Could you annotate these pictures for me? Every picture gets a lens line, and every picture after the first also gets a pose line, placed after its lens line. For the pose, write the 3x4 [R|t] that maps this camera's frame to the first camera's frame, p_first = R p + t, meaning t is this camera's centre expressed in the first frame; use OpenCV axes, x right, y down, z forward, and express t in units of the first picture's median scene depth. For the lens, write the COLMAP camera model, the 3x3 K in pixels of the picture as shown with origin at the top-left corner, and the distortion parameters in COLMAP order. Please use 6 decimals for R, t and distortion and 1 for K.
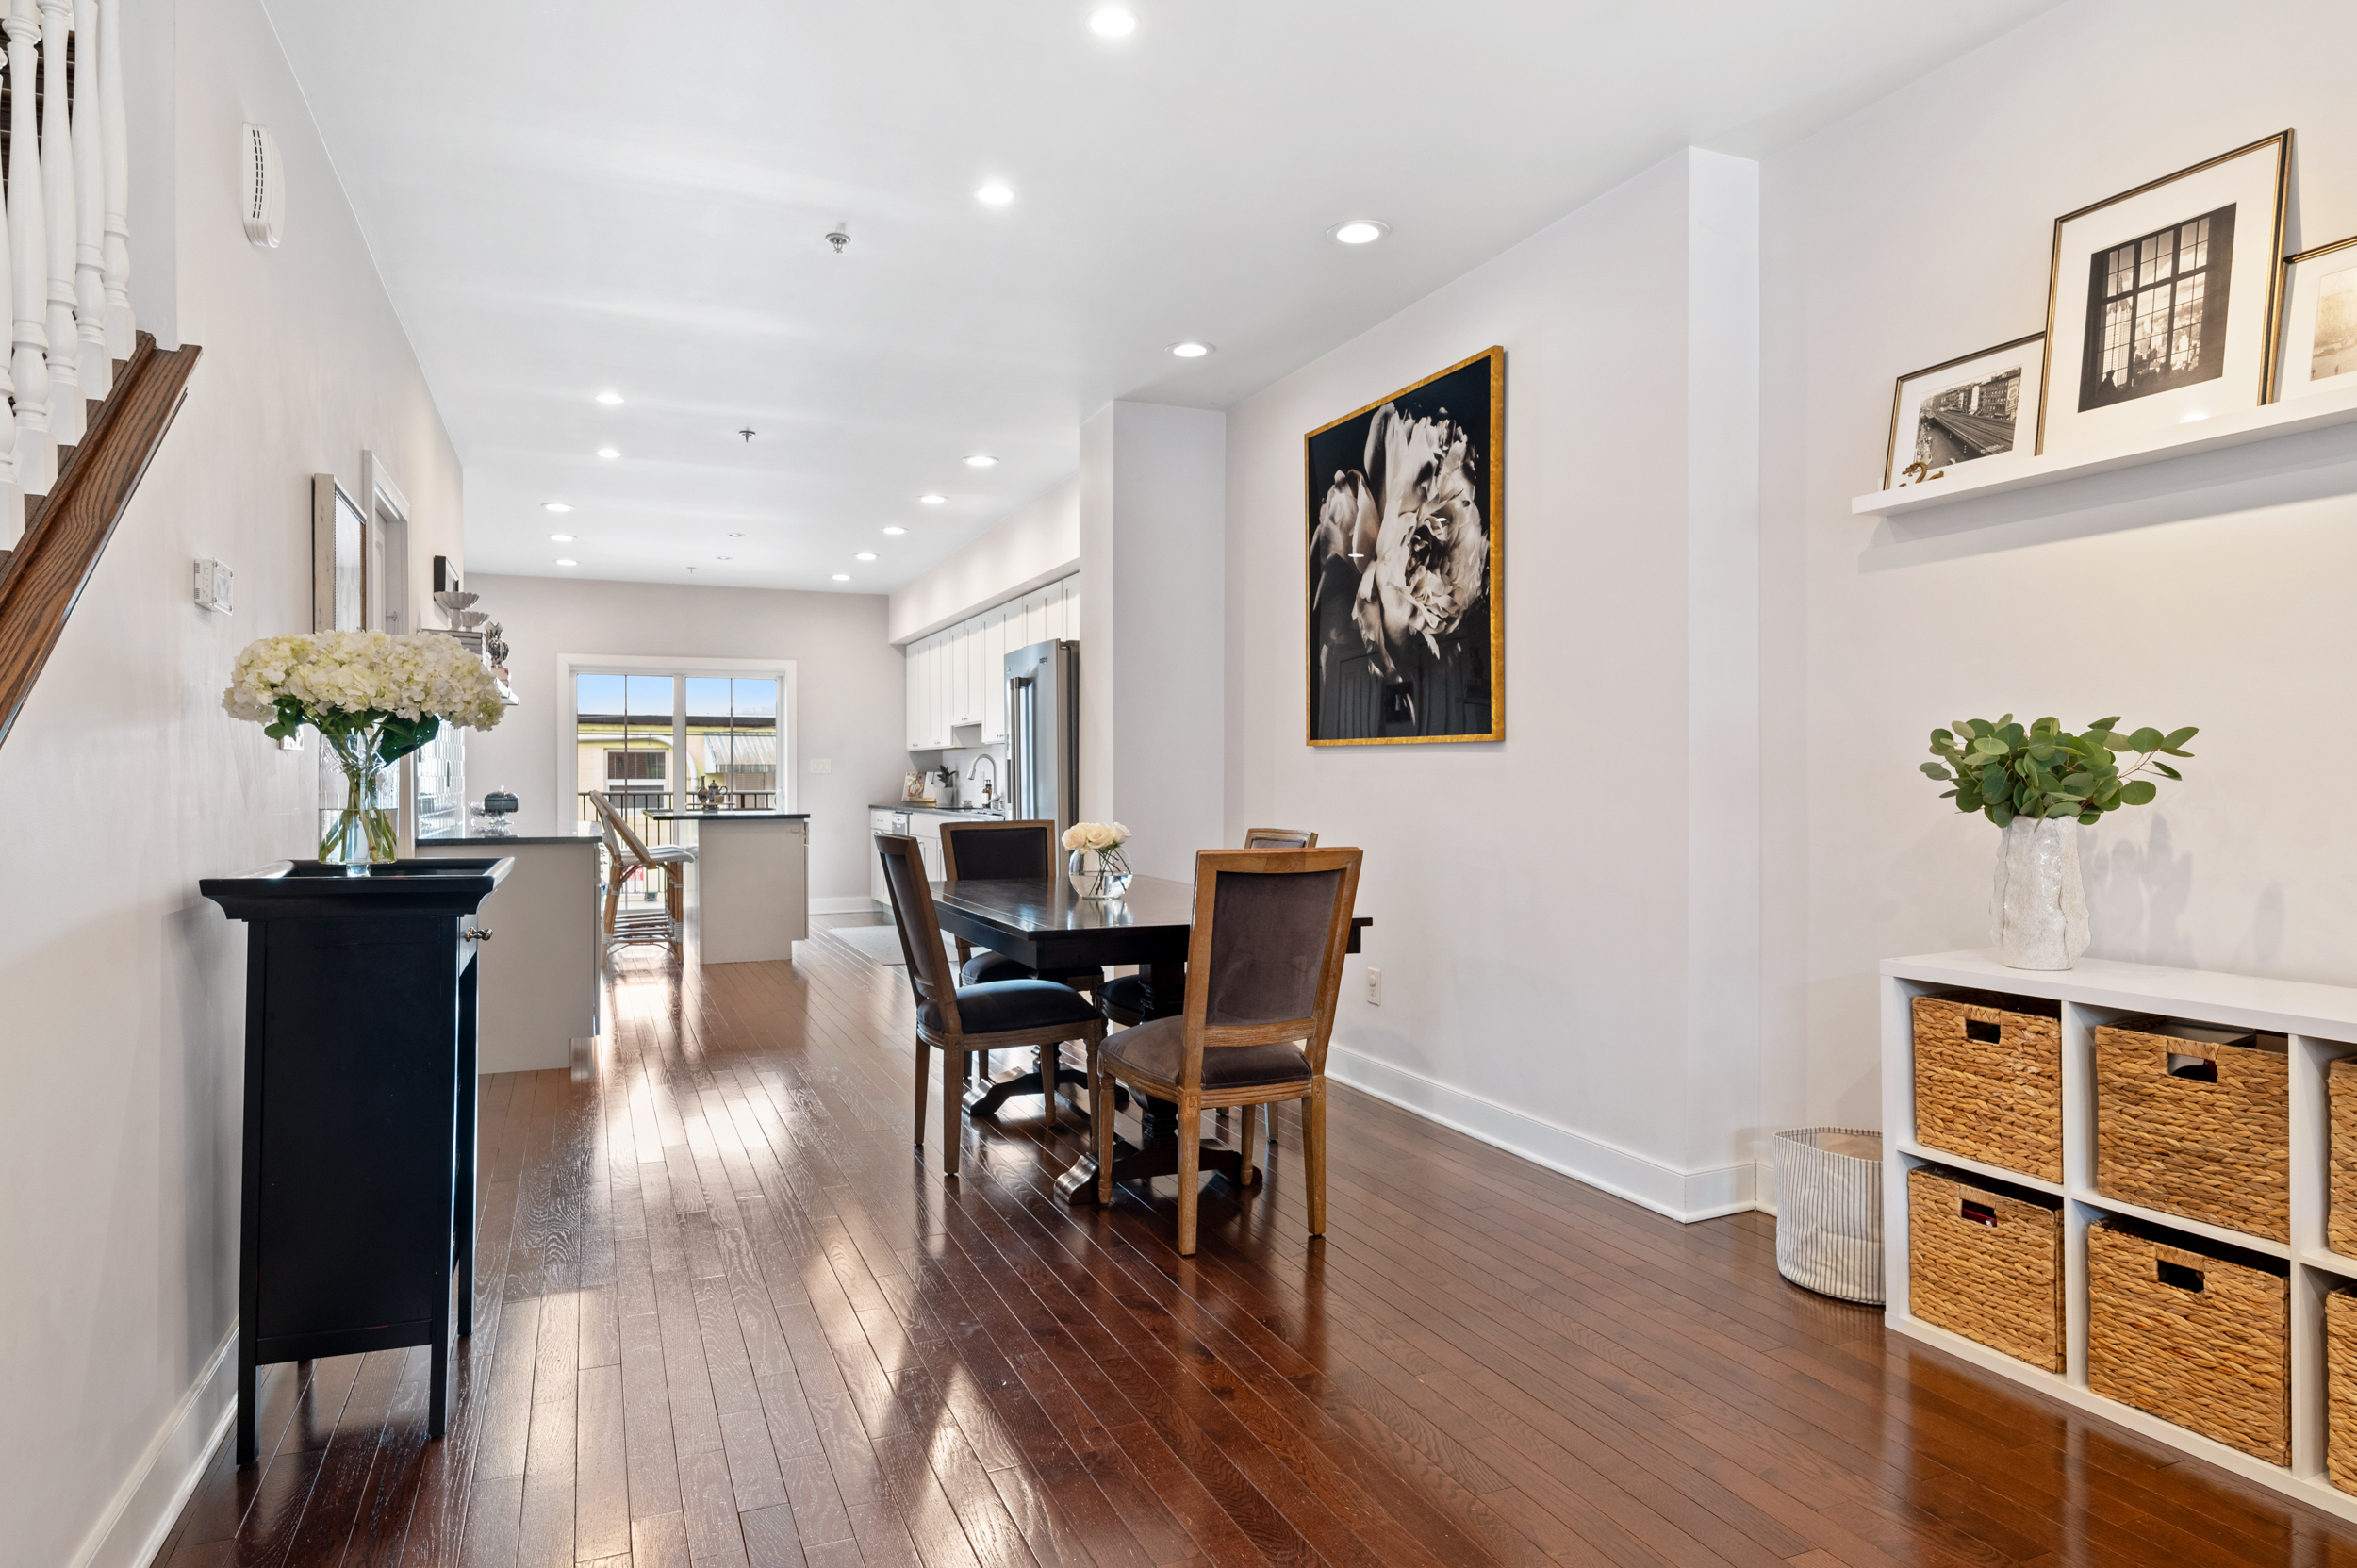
lens RADIAL K [[1355.9, 0, 1178.5], [0, 1355.9, 784.0], [0, 0, 1]] dist [-0.000216, -0.000430]
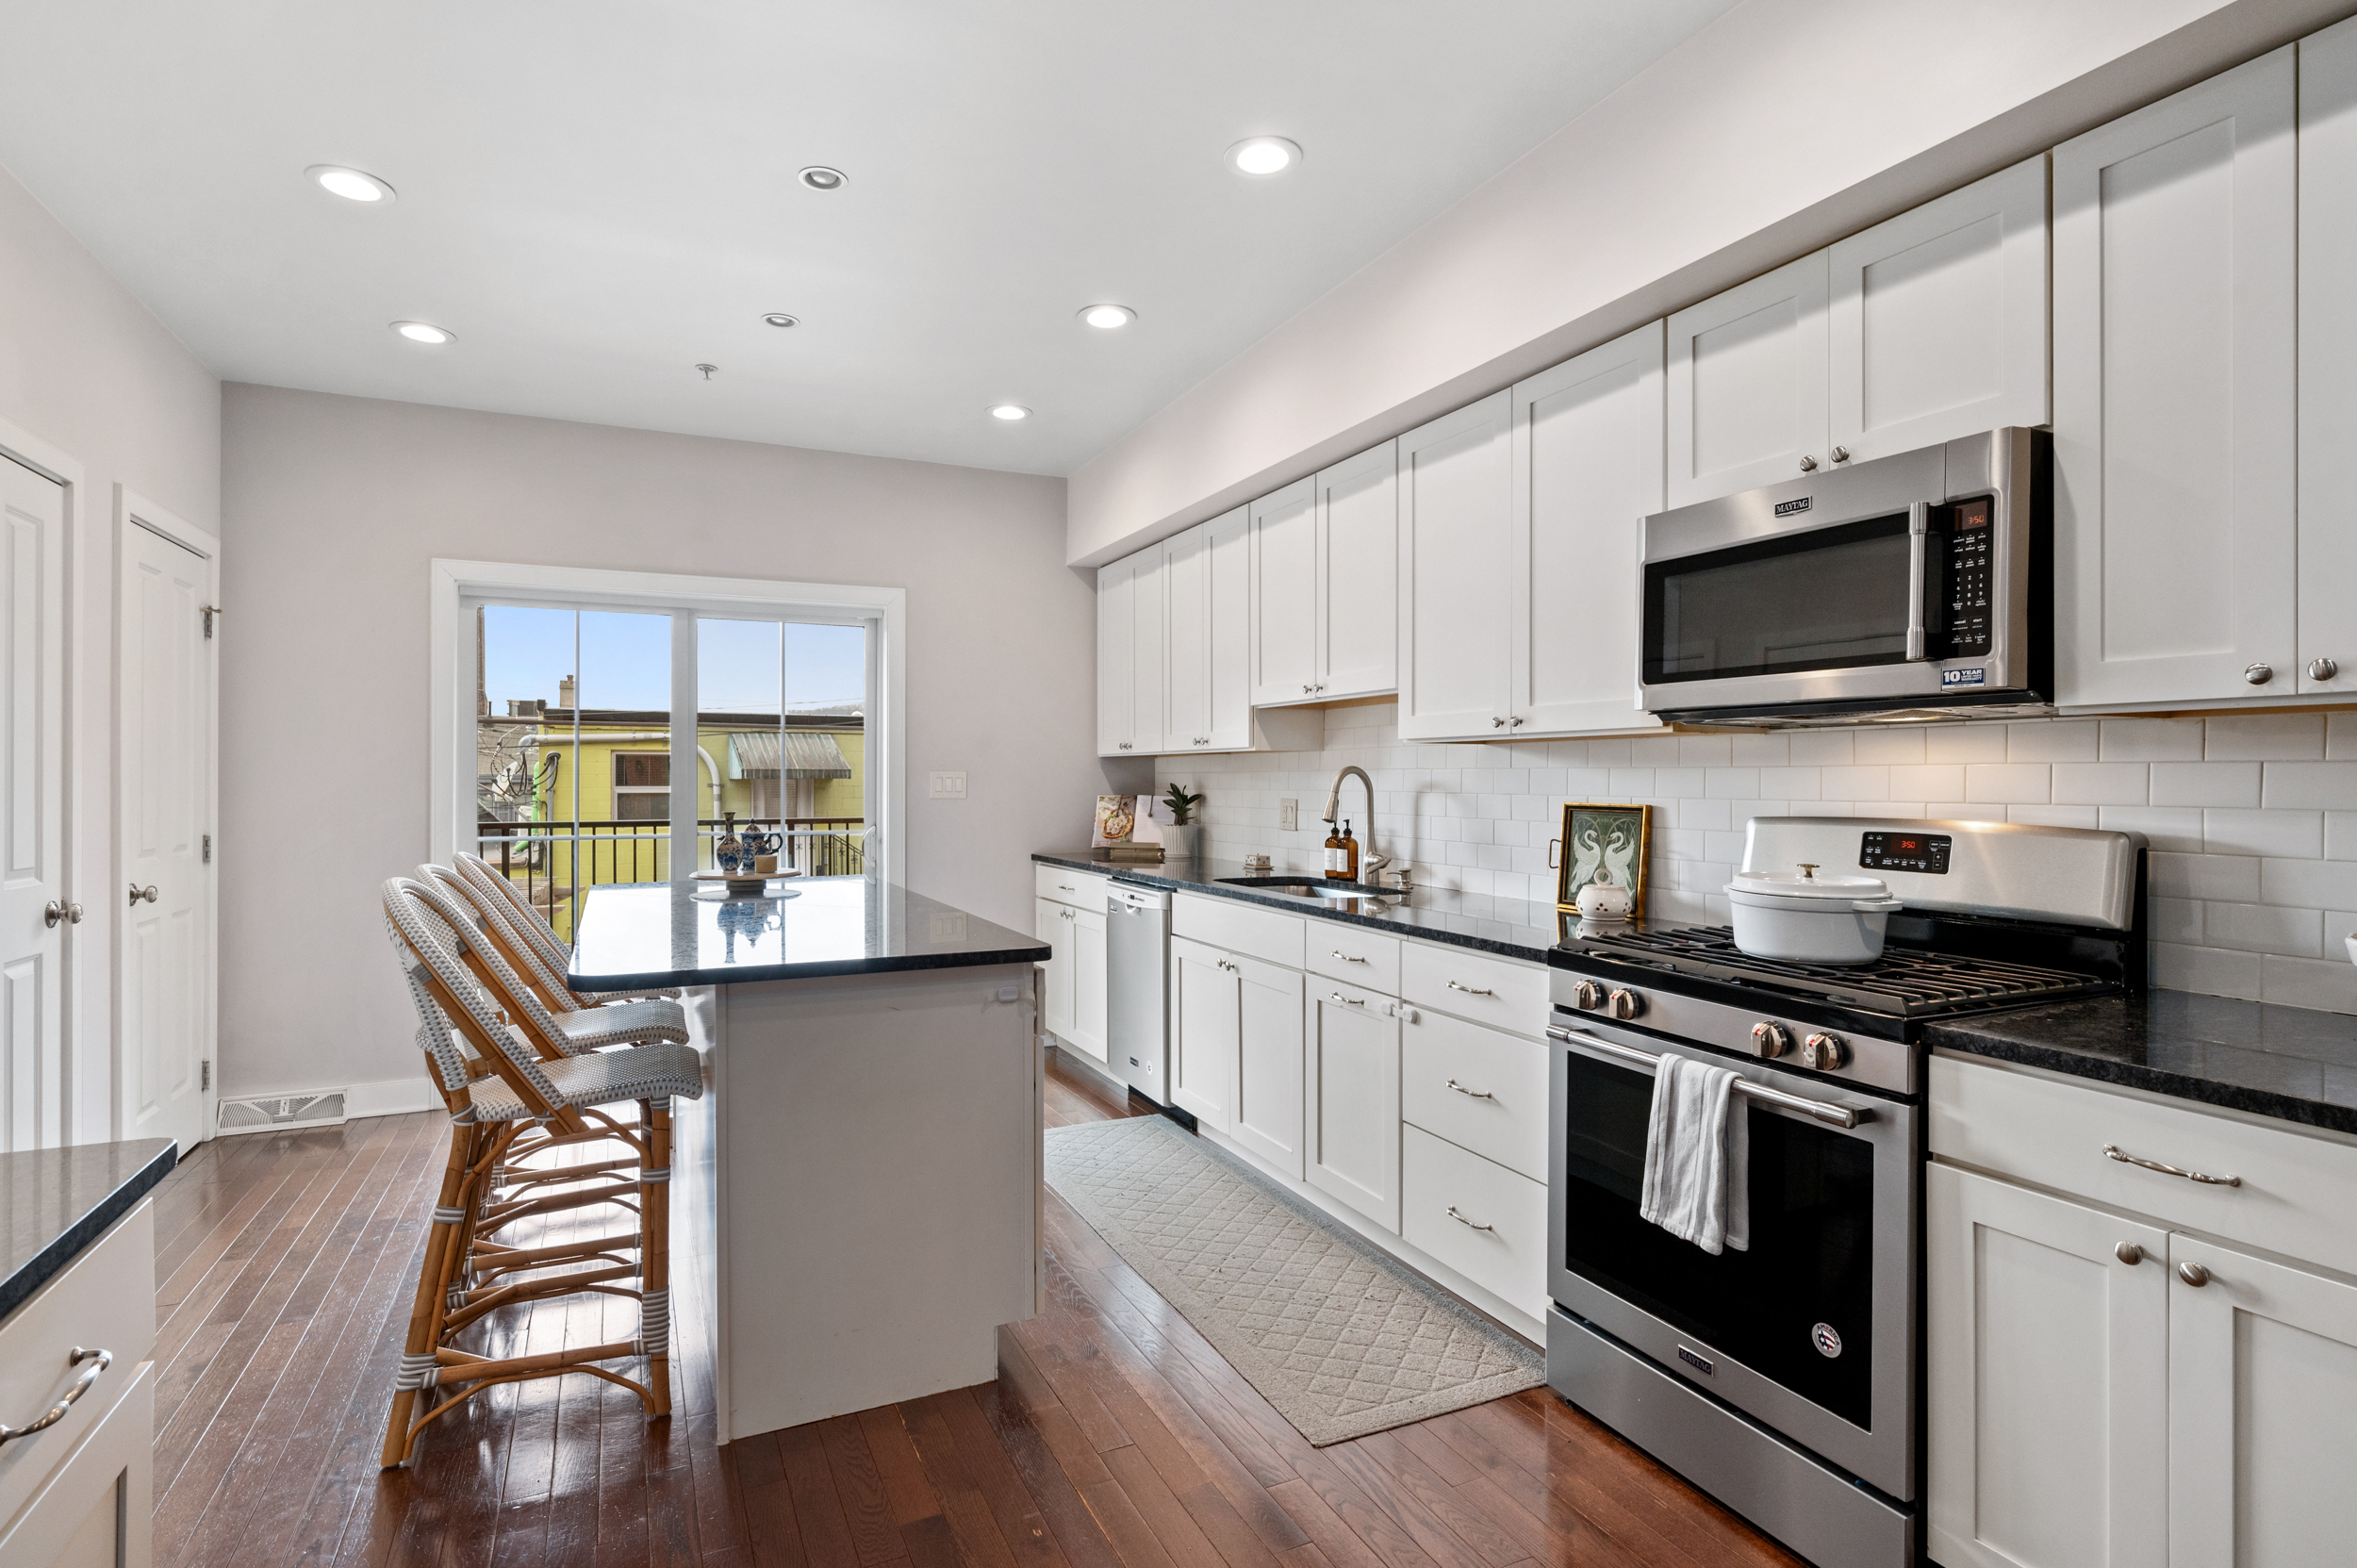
lens RADIAL K [[1182.1, 0, 1178.3], [0, 1182.1, 772.8], [0, 0, 1]] dist [0.000474, -0.000210]
pose [[0.999599, 0.001939, 0.028255, -0.426143], [-0.001705, 0.999964, -0.008277, -0.032715], [-0.028270, 0.008225, 0.999566, 1.207253]]
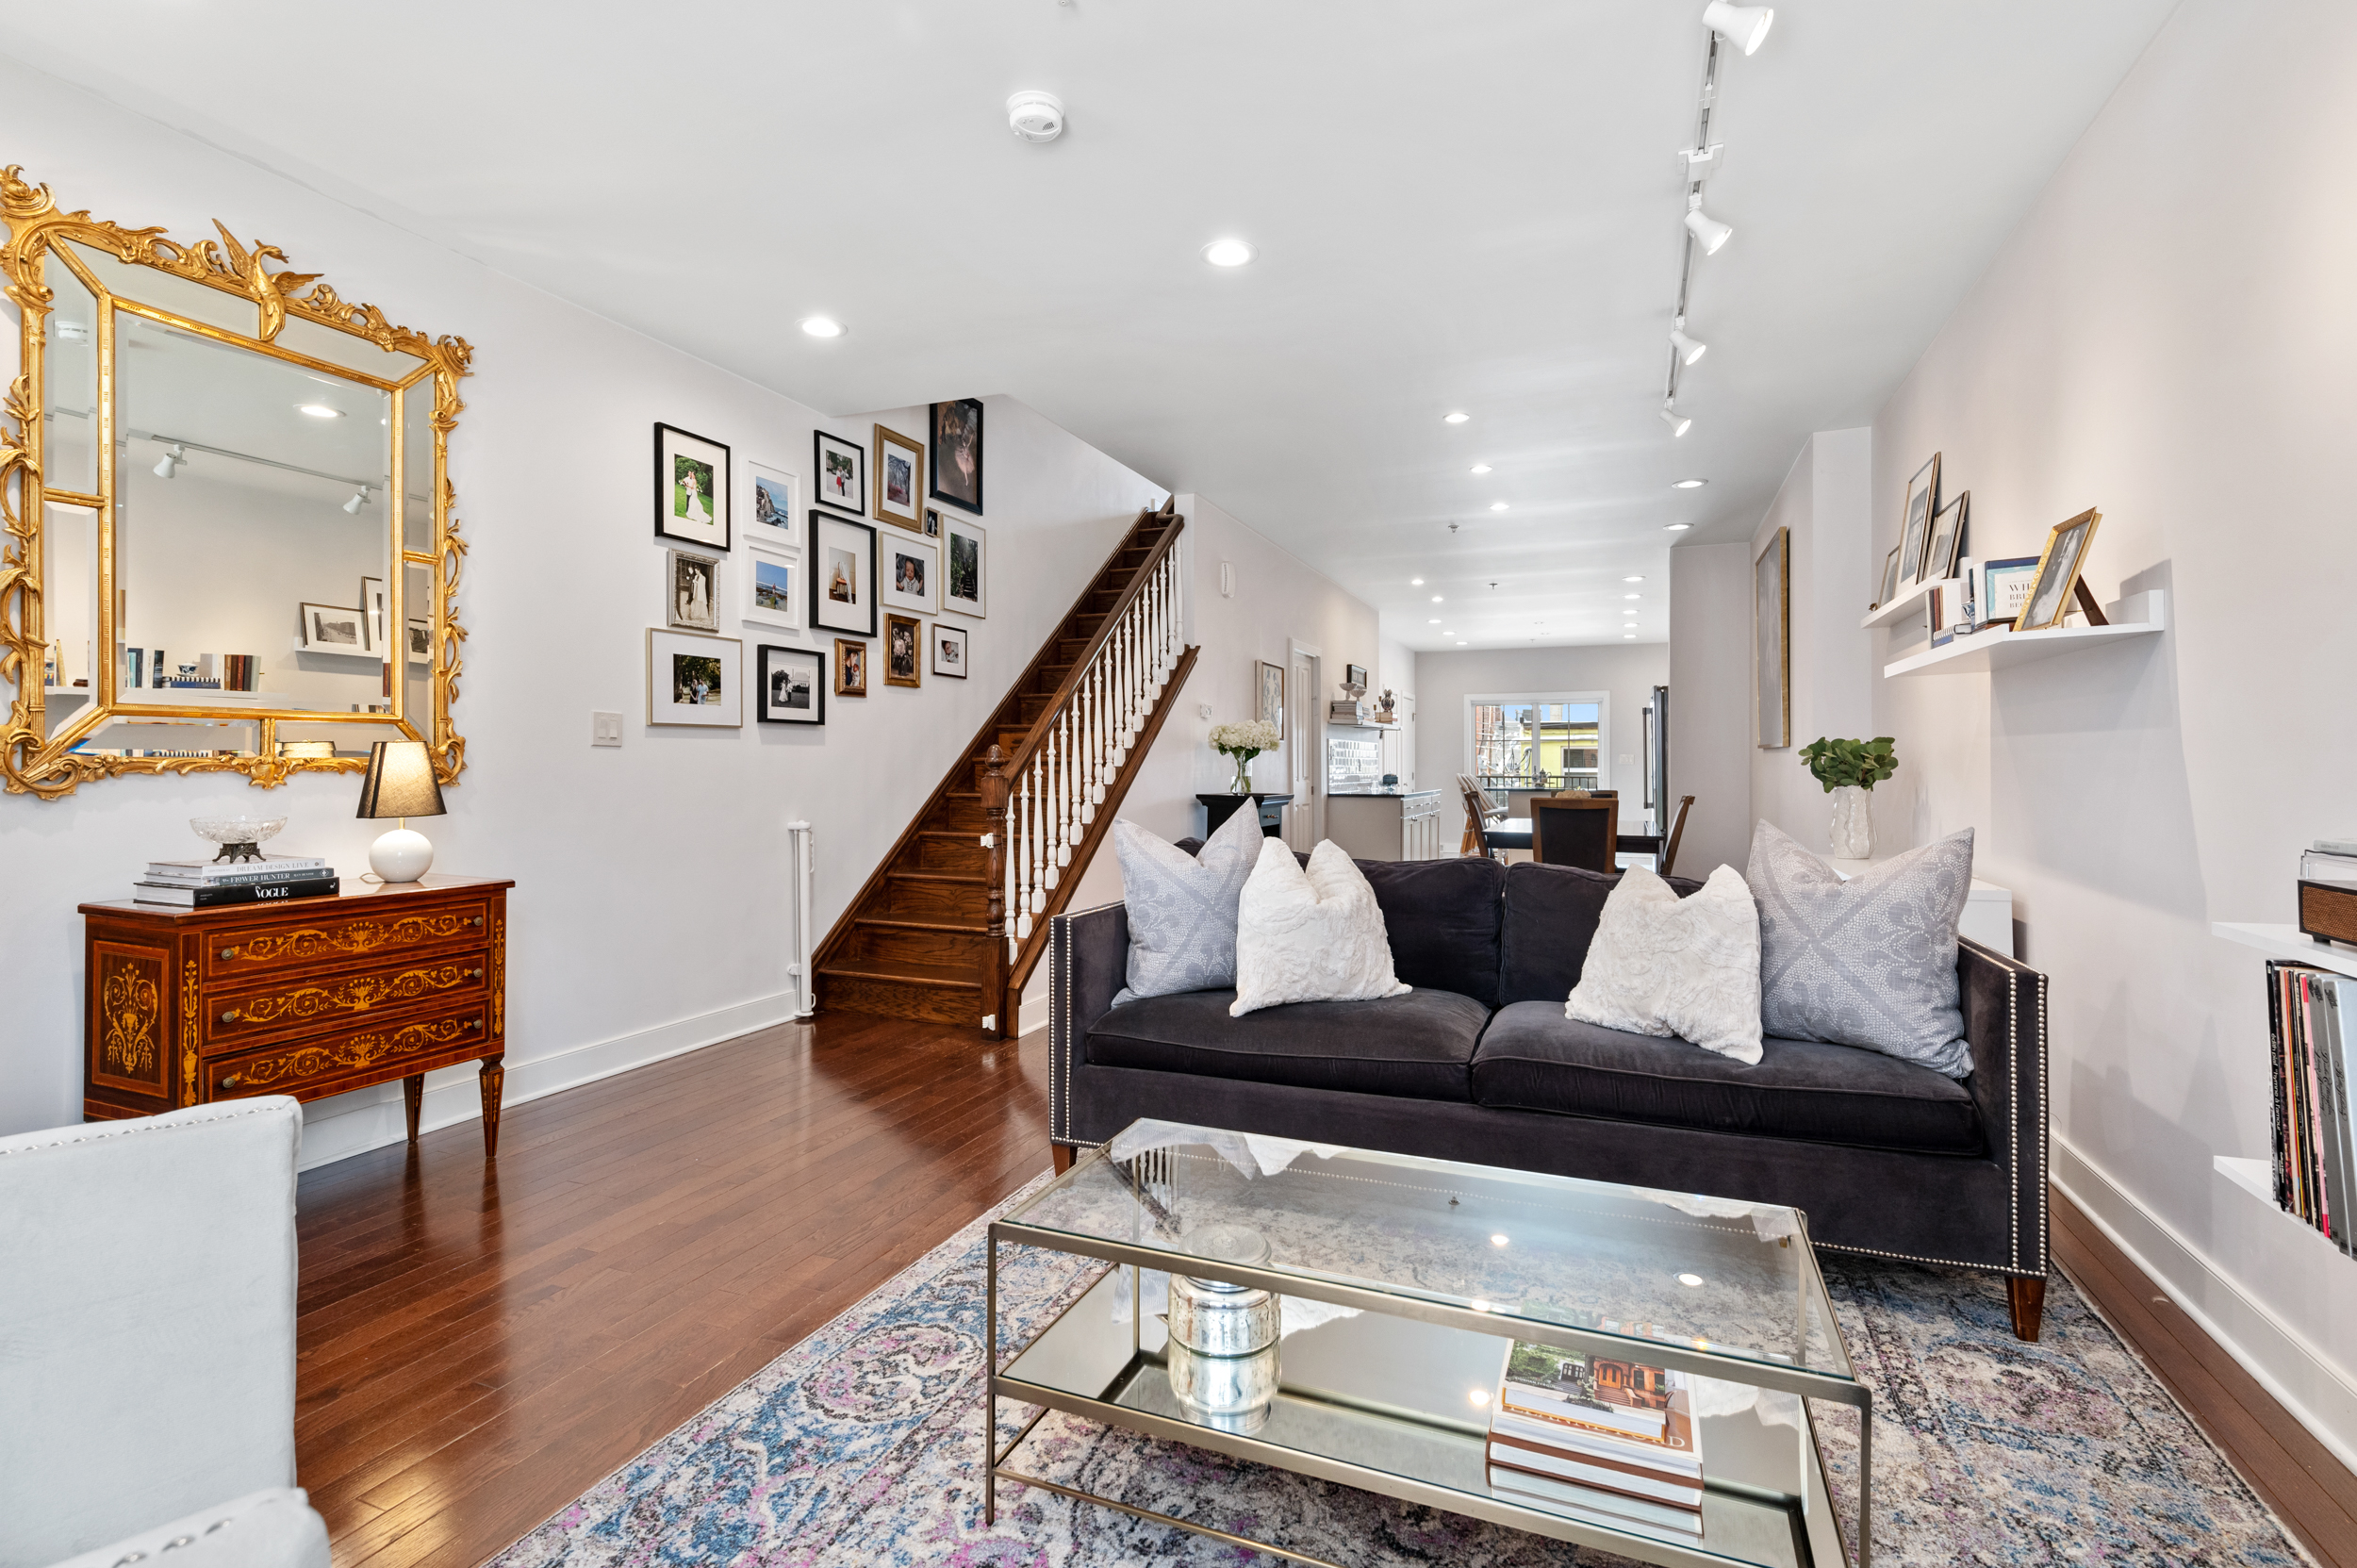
lens RADIAL K [[1091.5, 0, 1203.0], [0, 1091.5, 770.6], [0, 0, 1]] dist [-0.001962, 0.000058]
pose [[0.715712, 0.003159, -0.698388, 0.582690], [-0.004015, 0.999992, 0.000409, 0.002714], [0.698383, 0.002511, 0.715719, -0.474806]]
